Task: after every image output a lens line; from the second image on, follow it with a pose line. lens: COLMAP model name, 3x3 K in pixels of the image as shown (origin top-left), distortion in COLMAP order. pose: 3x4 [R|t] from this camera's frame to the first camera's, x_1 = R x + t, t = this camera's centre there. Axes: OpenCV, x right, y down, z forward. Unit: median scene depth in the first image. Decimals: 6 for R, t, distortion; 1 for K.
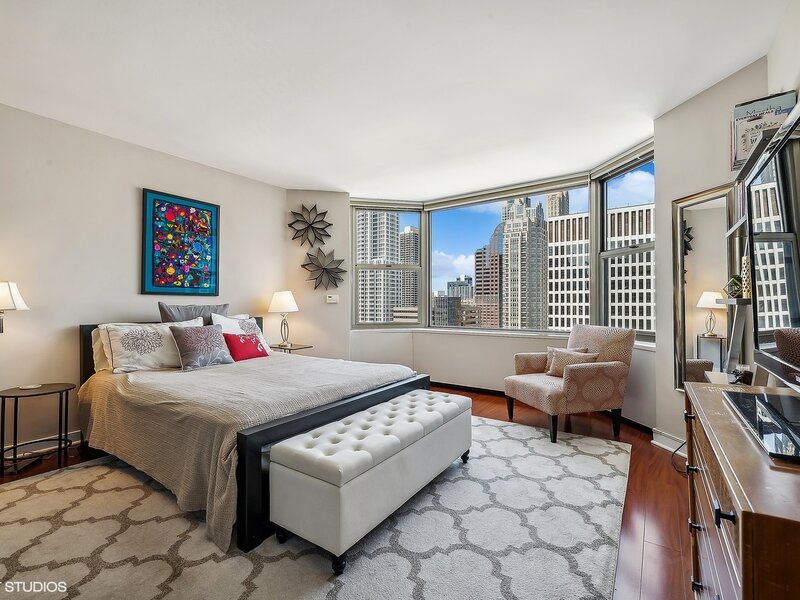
lens RADIAL K [[361.2, 0, 387.3], [0, 361.2, 303.6], [0, 0, 1]] dist [0.021058, -0.003060]
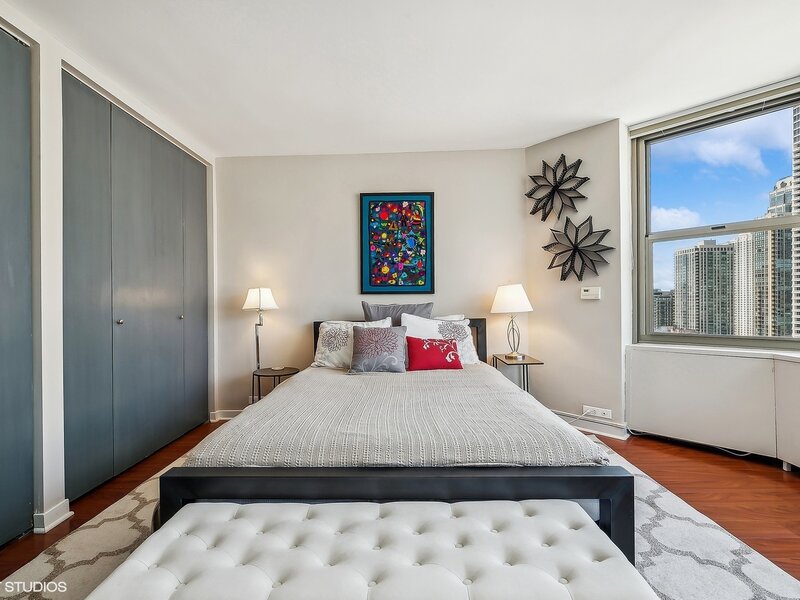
lens RADIAL K [[361.2, 0, 413.9], [0, 361.2, 306.3], [0, 0, 1]] dist [0.021058, -0.003060]
pose [[0.583447, 0.005869, -0.812130, 0.249254], [0.010870, 0.999828, 0.015034, -0.003993], [0.812079, -0.017599, 0.583283, 0.467351]]
